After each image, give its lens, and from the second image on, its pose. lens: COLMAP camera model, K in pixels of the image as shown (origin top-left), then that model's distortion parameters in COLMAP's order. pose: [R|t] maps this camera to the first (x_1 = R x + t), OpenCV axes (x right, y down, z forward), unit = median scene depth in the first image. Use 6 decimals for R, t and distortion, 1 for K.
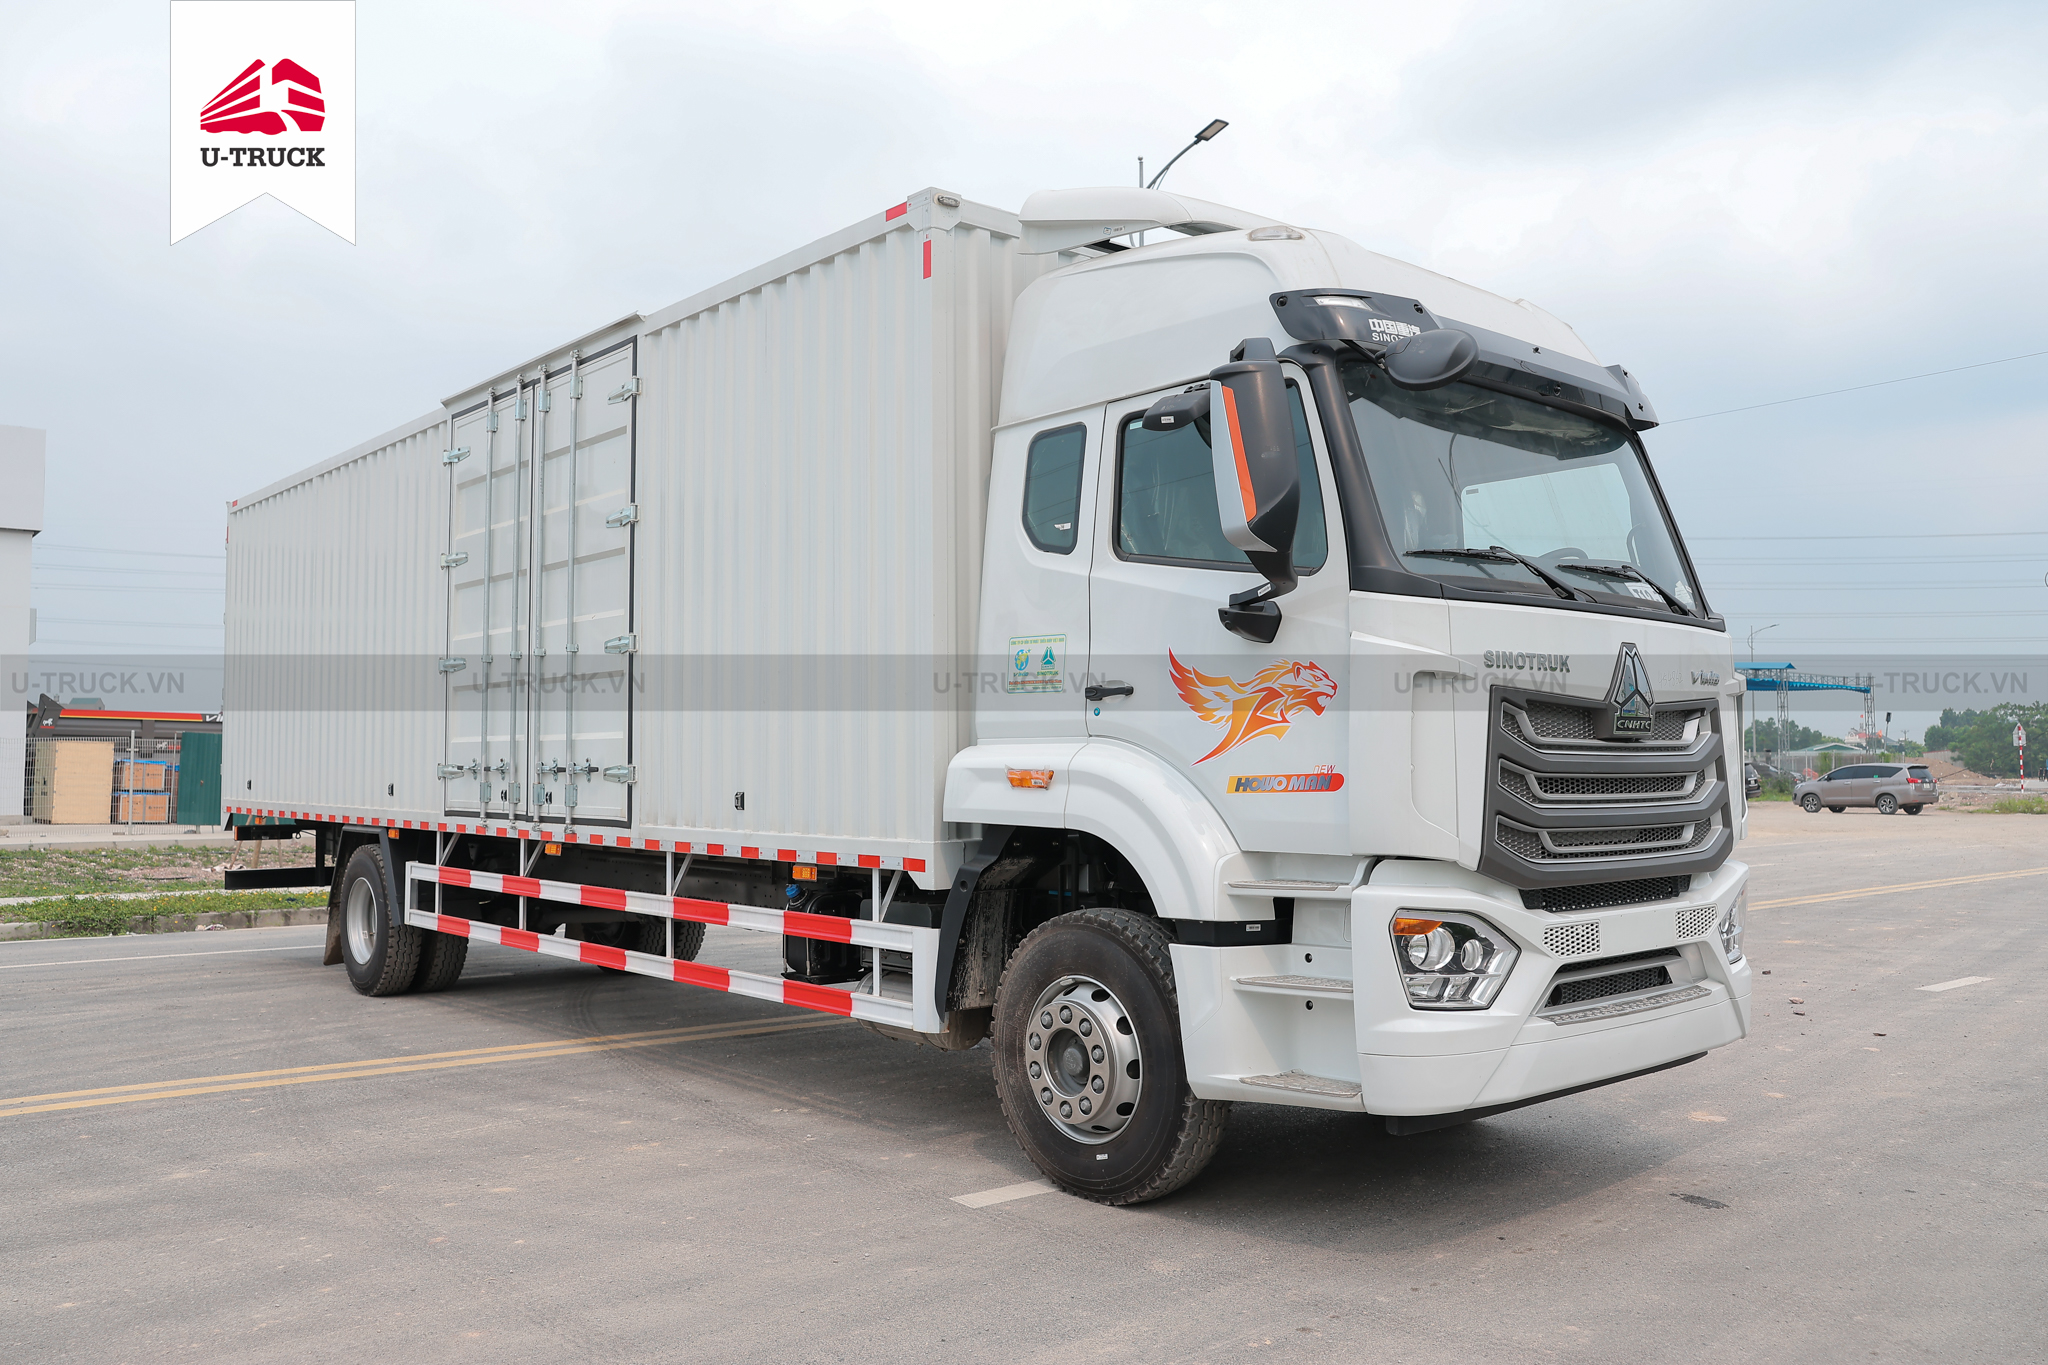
lens RADIAL K [[1579.6, 0, 1024.0], [0, 1579.6, 682.5], [0, 0, 1]] dist [-0.000686, -0.000132]
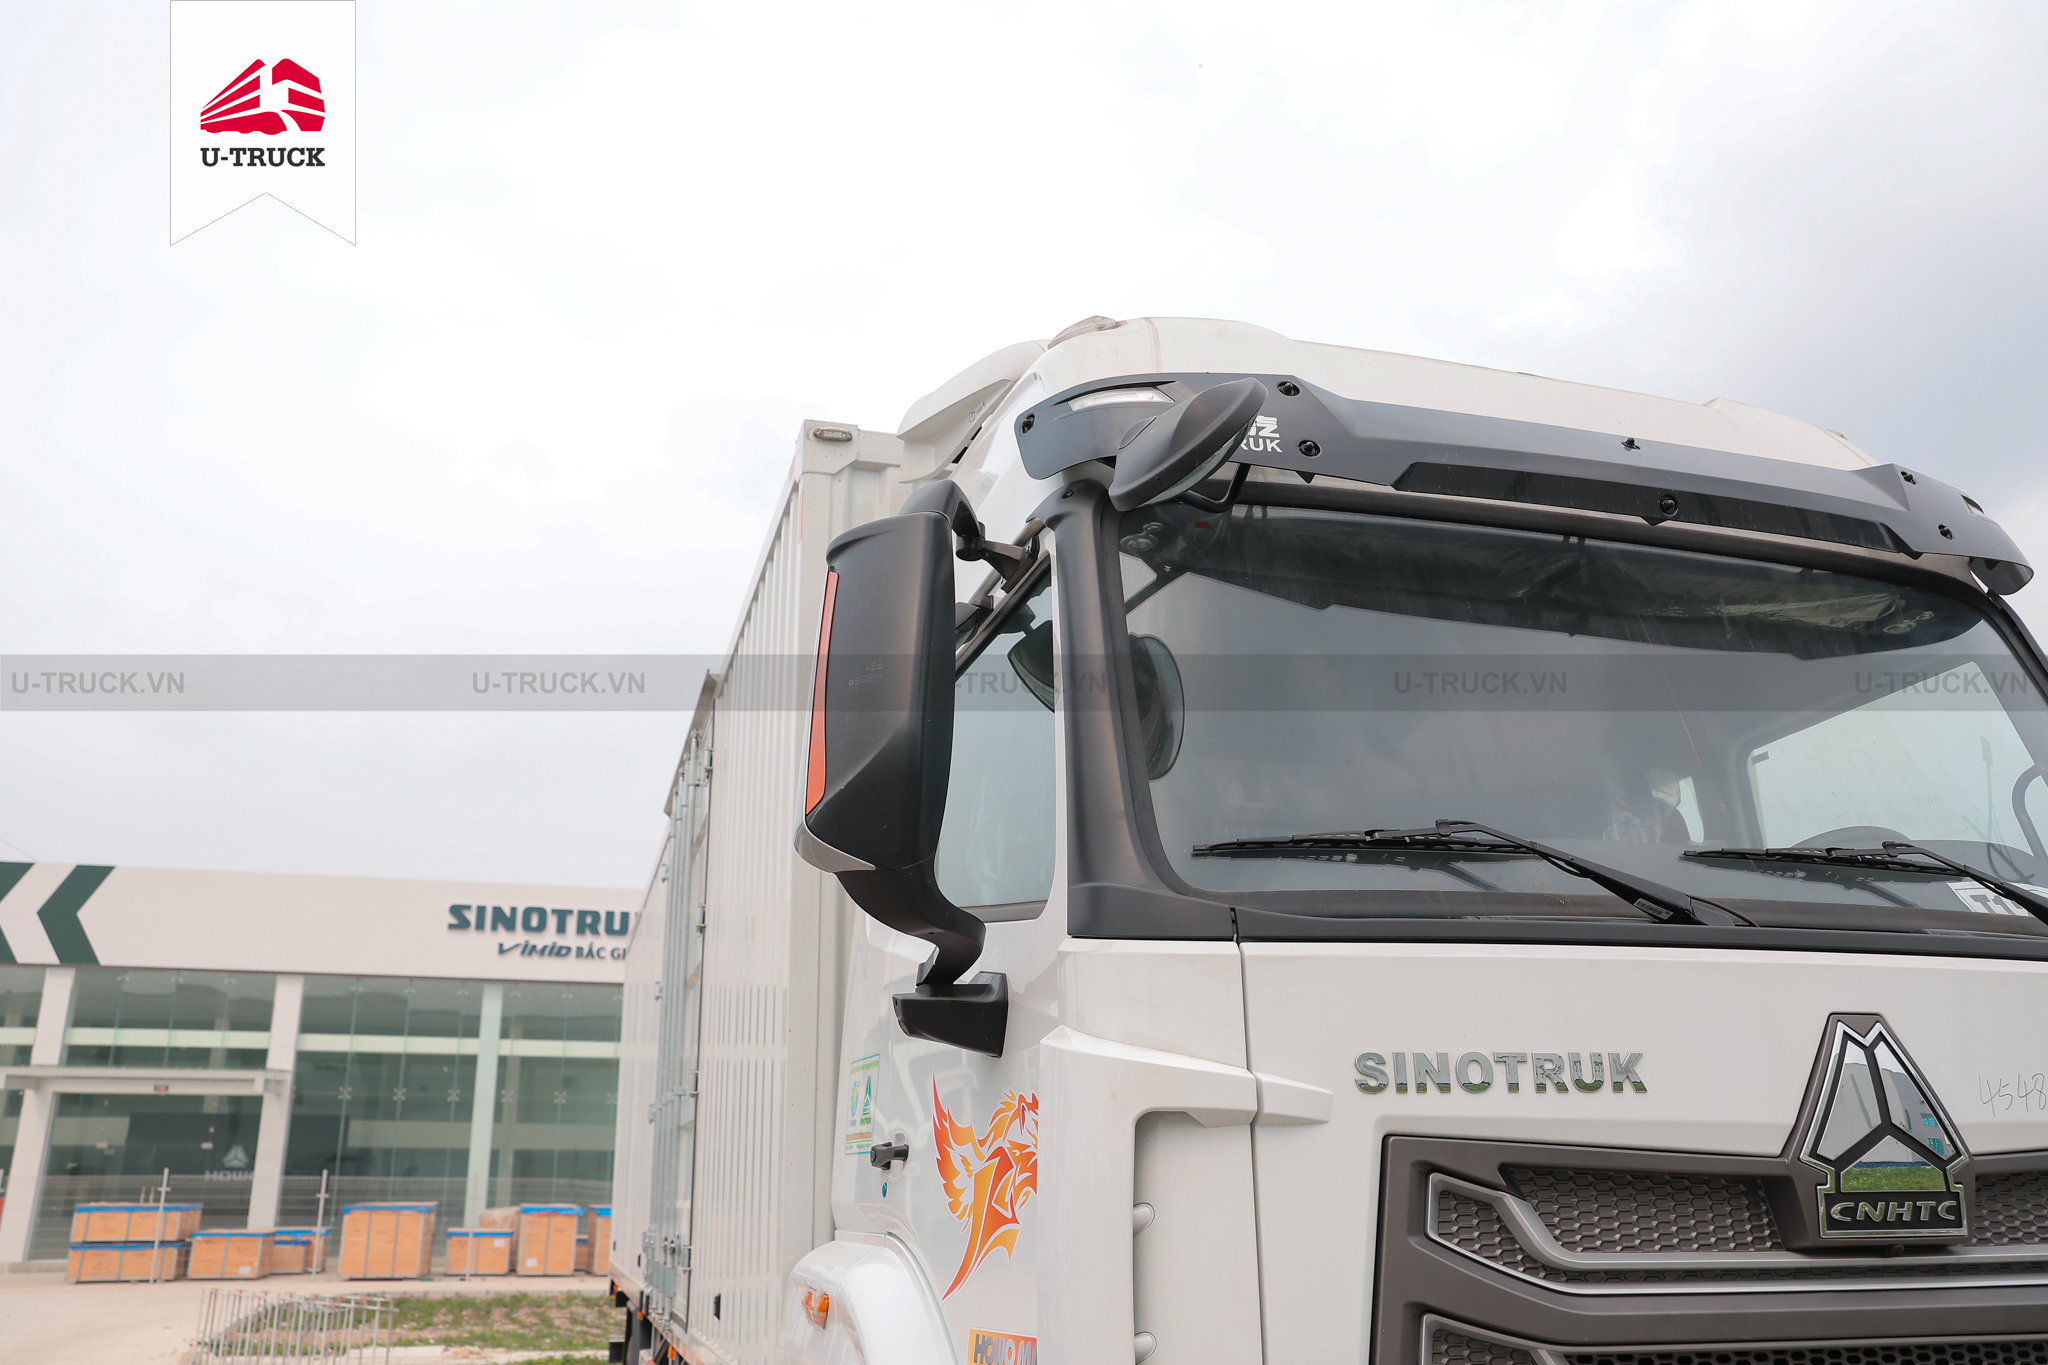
lens RADIAL K [[1623.2, 0, 1024.0], [0, 1623.2, 682.5], [0, 0, 1]] dist [-0.111546, 0.122494]
pose [[0.901607, -0.137945, -0.409970, 0.374867], [0.028074, 0.964449, -0.262772, -0.004695], [0.431643, 0.225408, 0.873427, 0.512413]]
